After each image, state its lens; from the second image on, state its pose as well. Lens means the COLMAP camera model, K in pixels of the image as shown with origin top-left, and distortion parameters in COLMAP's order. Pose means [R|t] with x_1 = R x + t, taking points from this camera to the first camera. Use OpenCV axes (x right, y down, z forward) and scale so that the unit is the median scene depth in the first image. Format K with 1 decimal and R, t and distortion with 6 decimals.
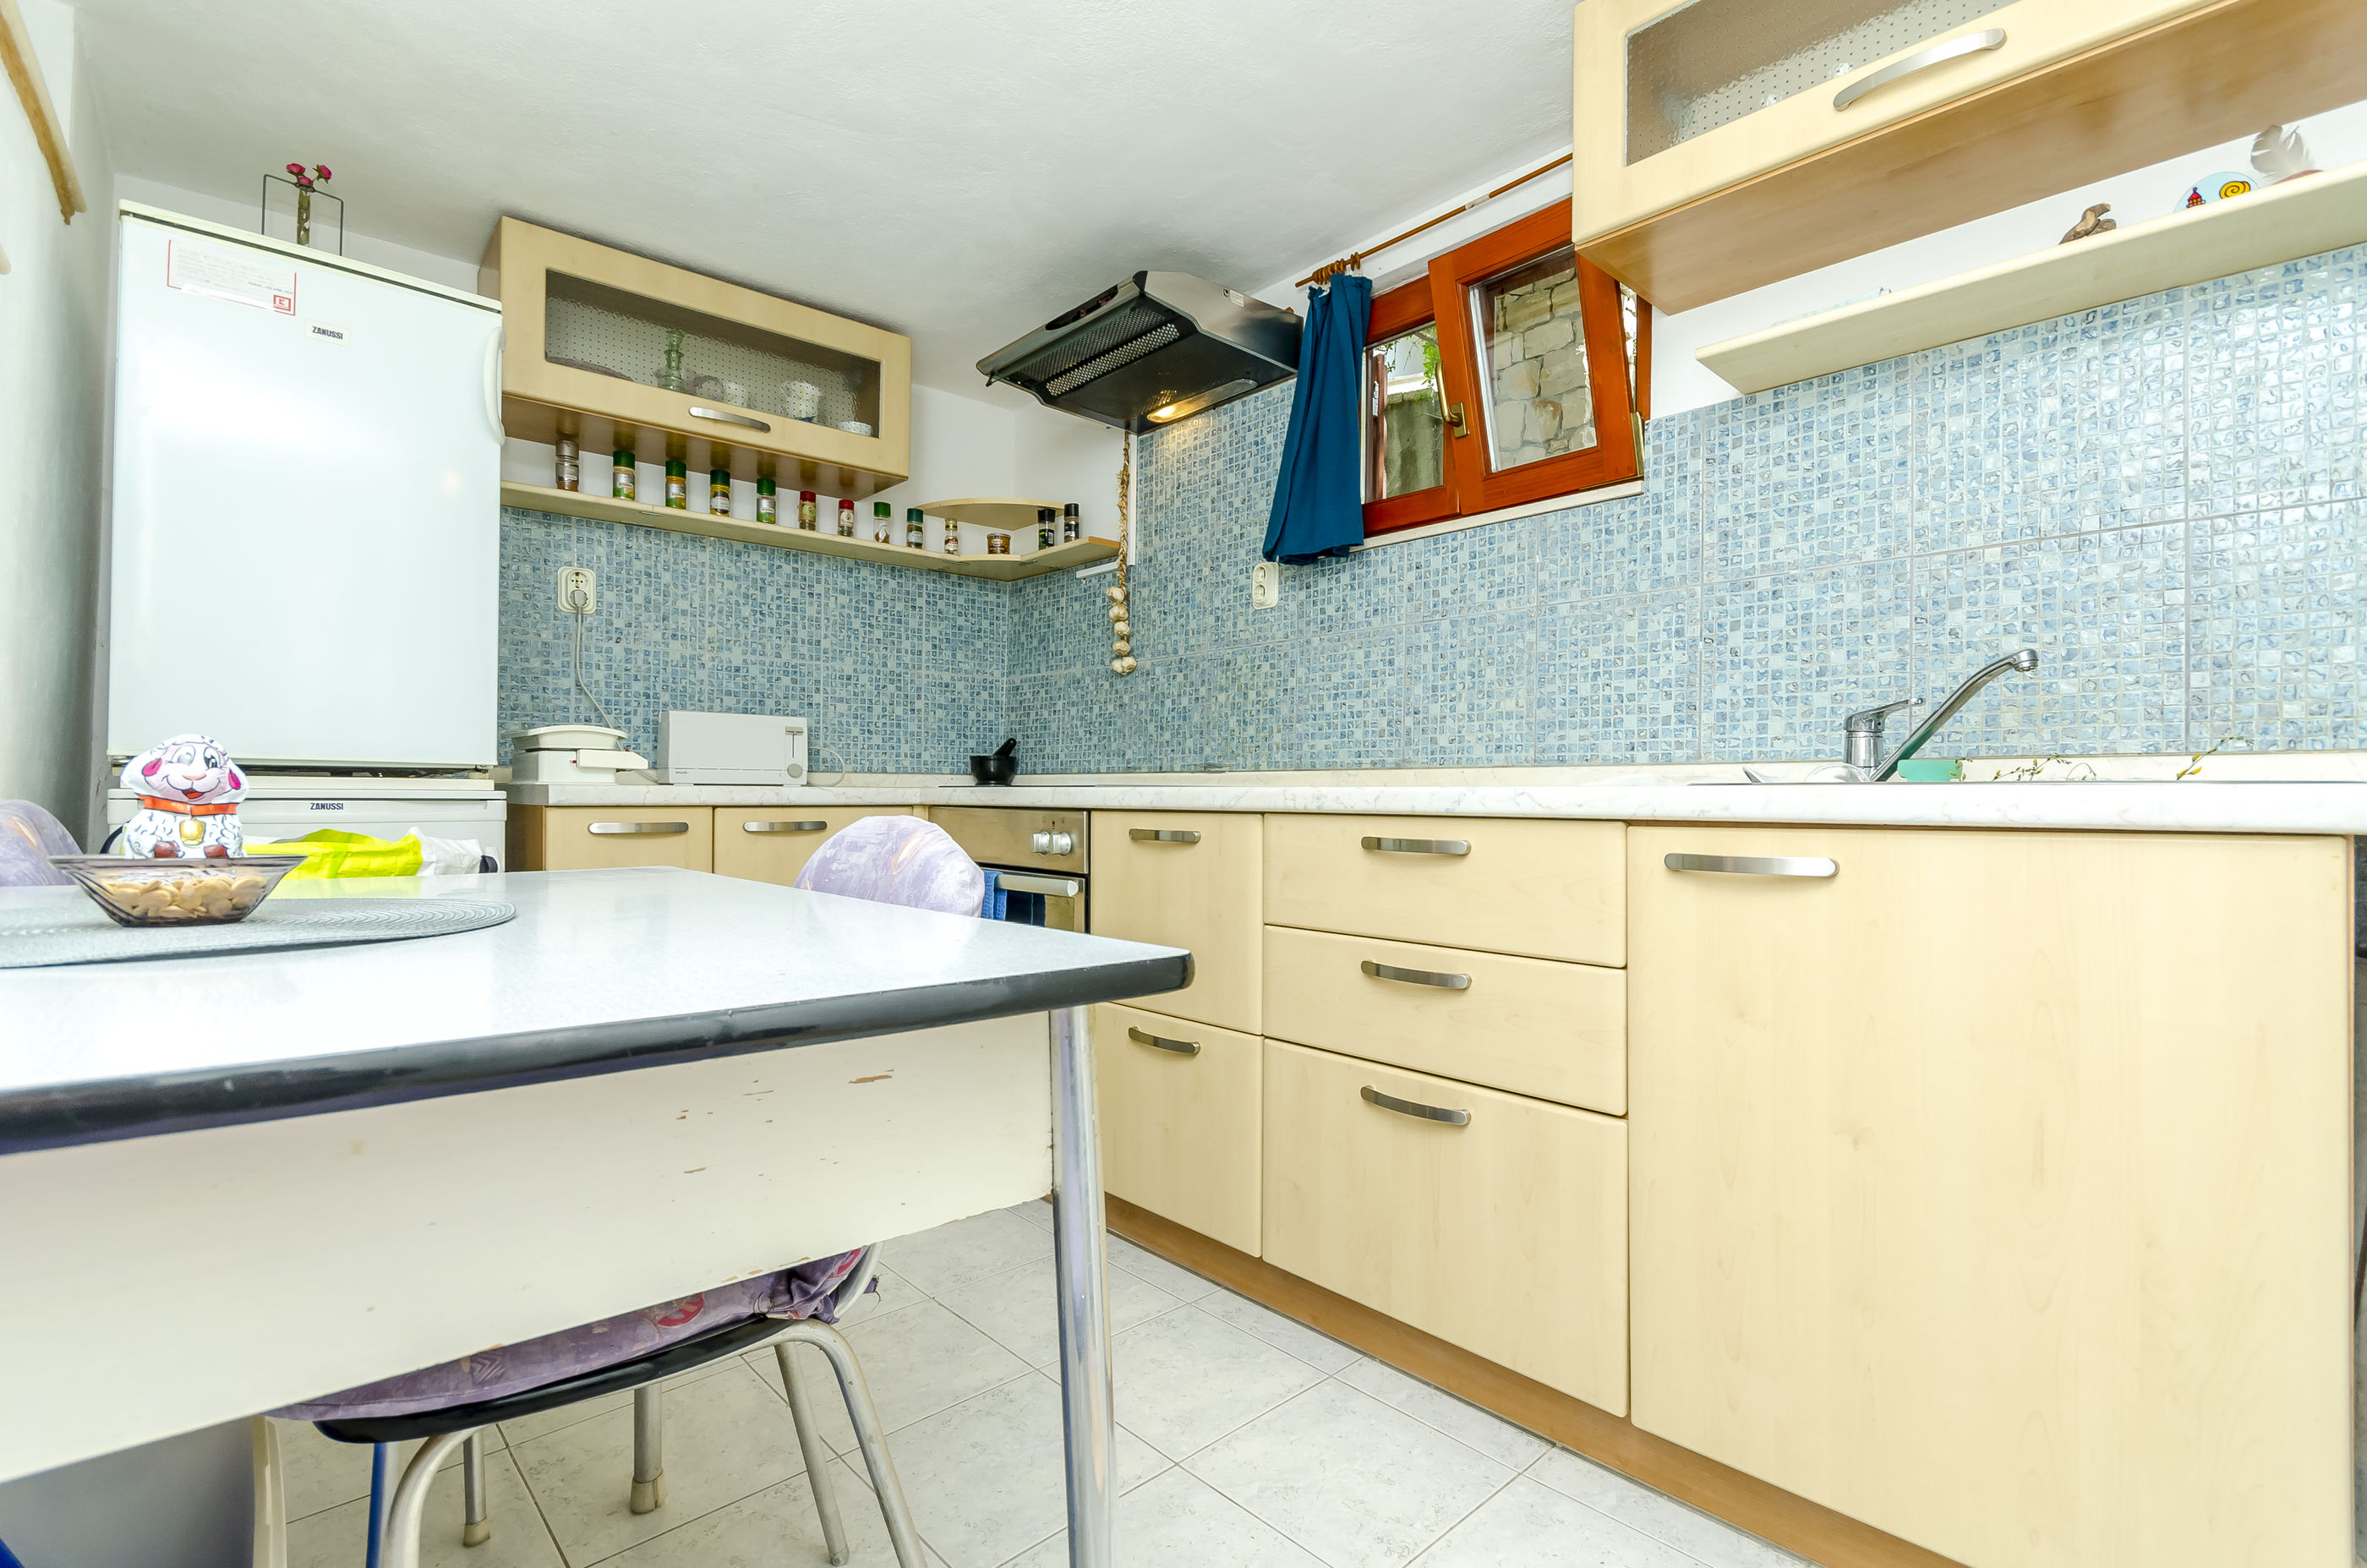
lens RADIAL K [[1078.5, 0, 1183.5], [0, 1078.5, 784.0], [0, 0, 1]] dist [-0.073493, 0.000003]
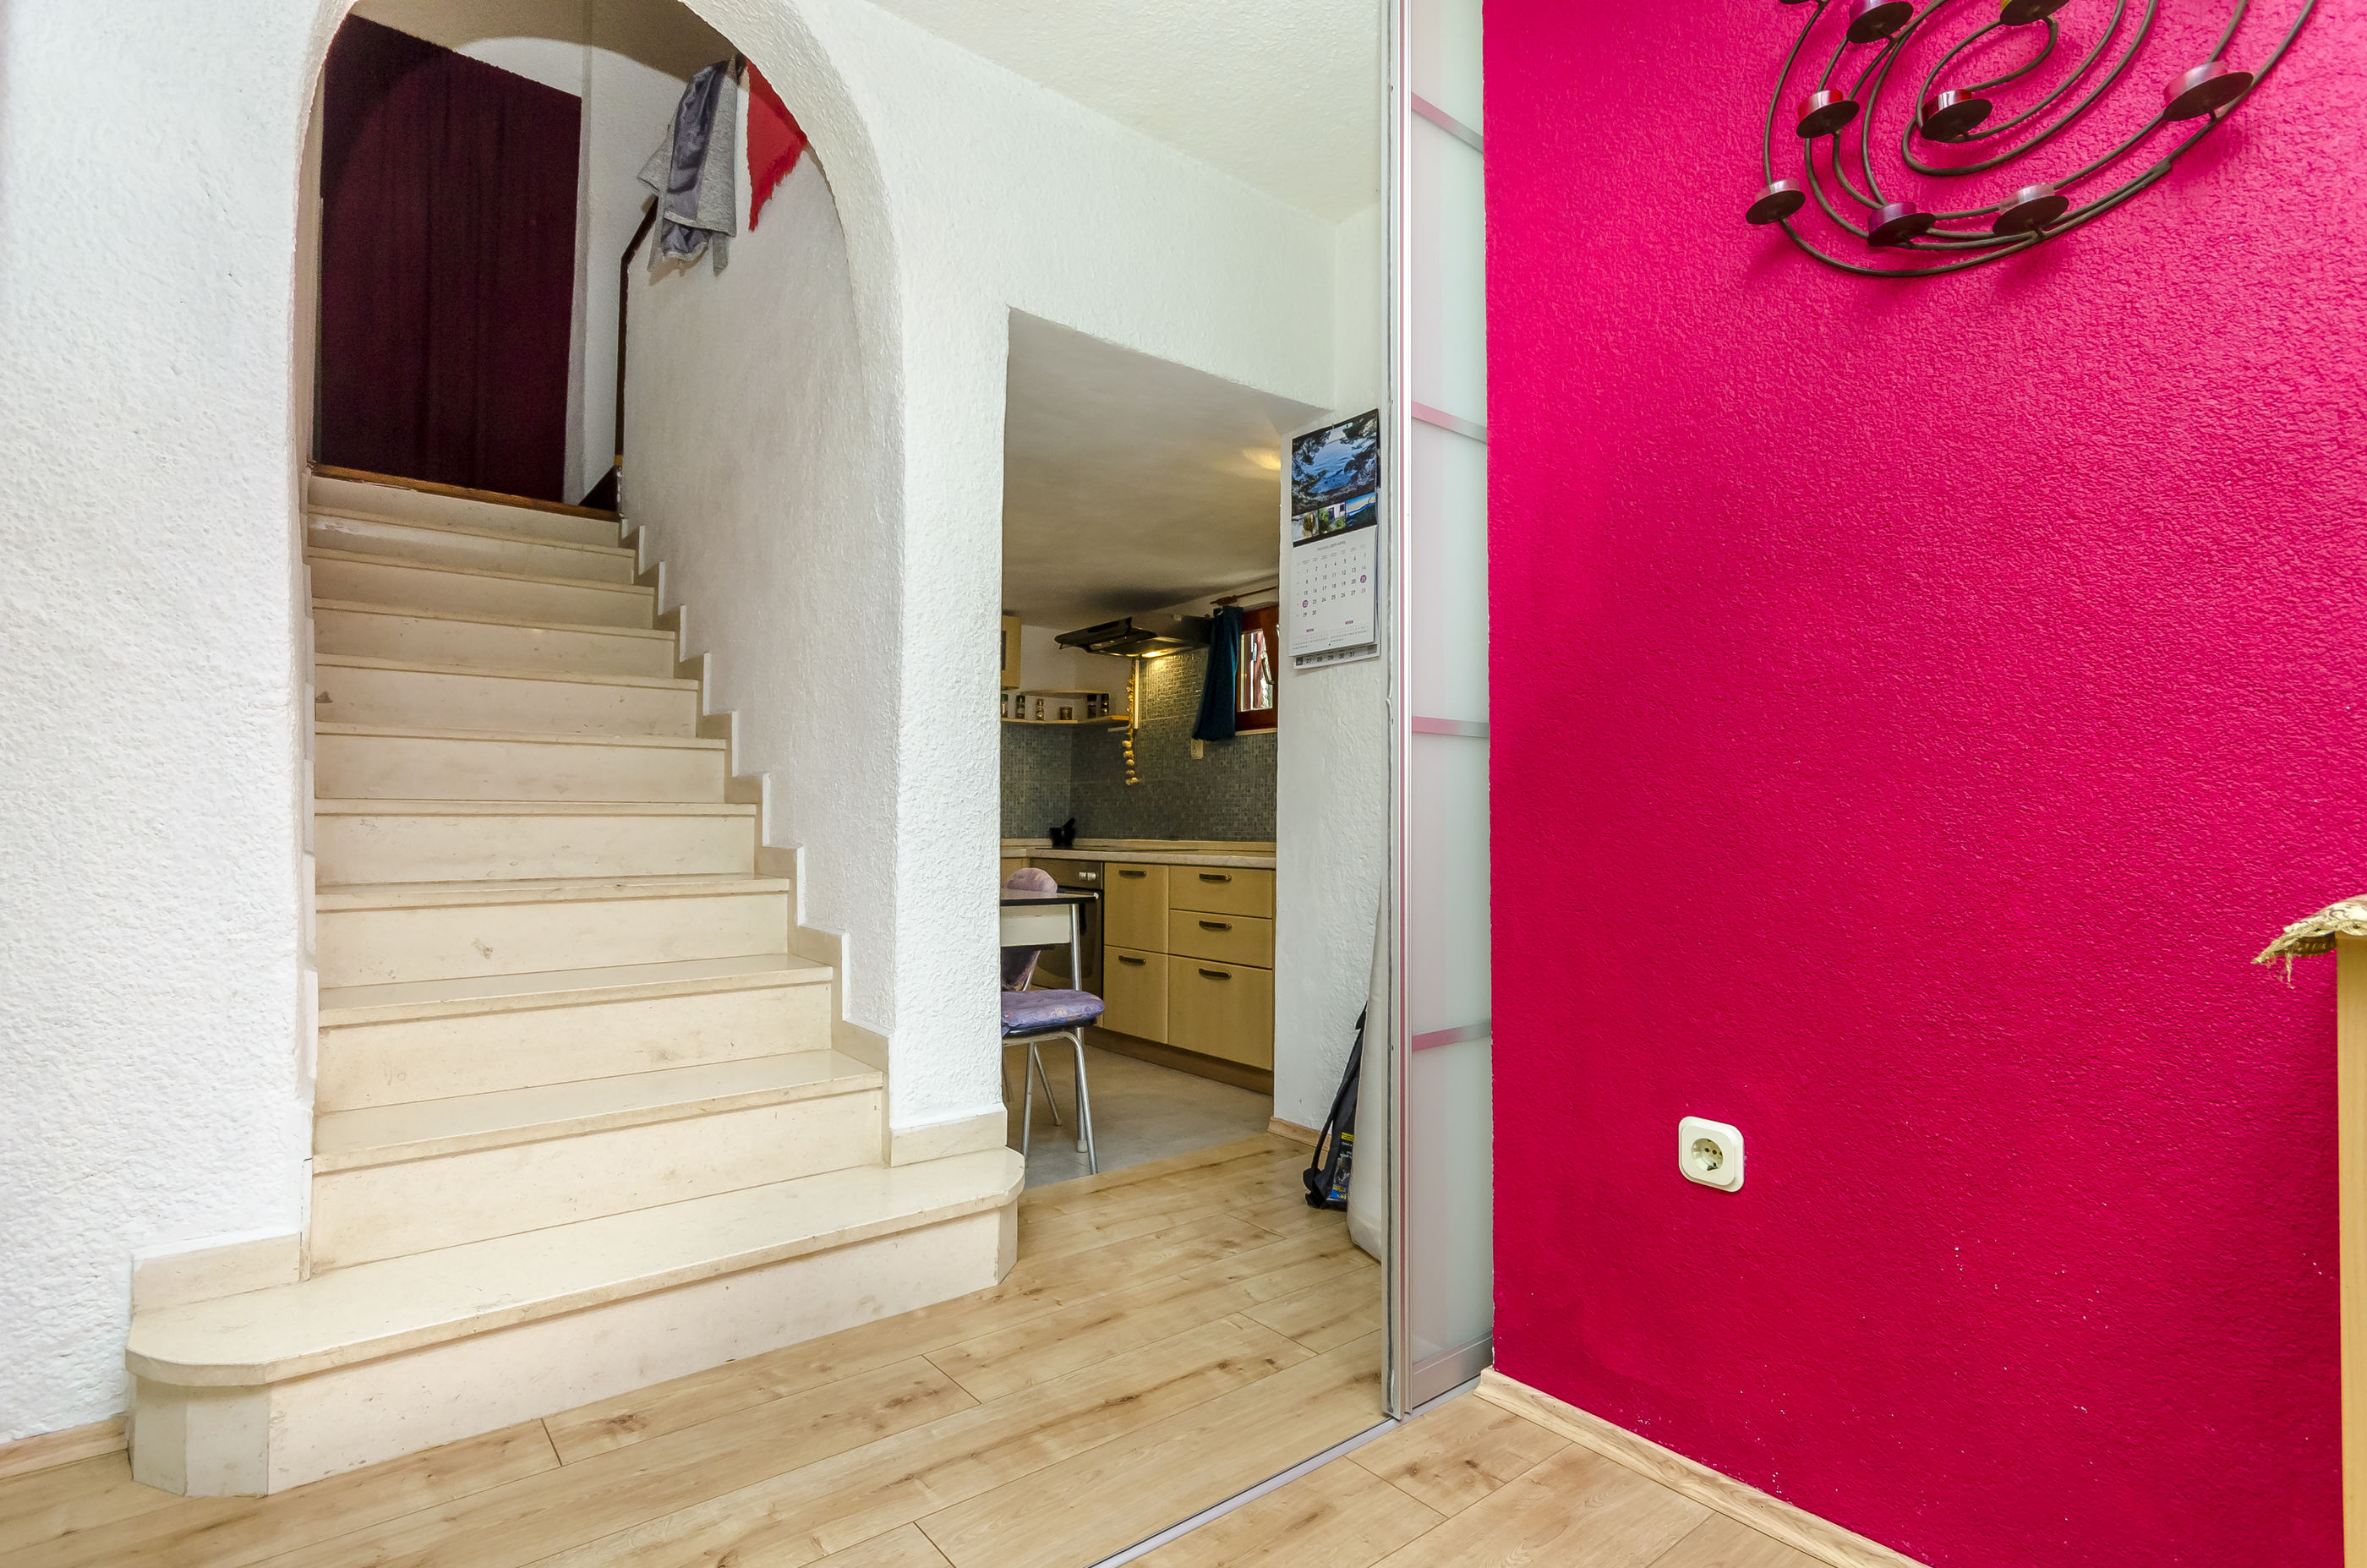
lens RADIAL K [[1123.2, 0, 1183.5], [0, 1123.2, 784.0], [0, 0, 1]] dist [0.000302, -0.000002]
pose [[0.997754, -0.001201, -0.066969, 0.189401], [-0.001070, 0.999426, -0.033873, -0.047821], [0.066972, 0.033868, 0.997180, -1.079599]]
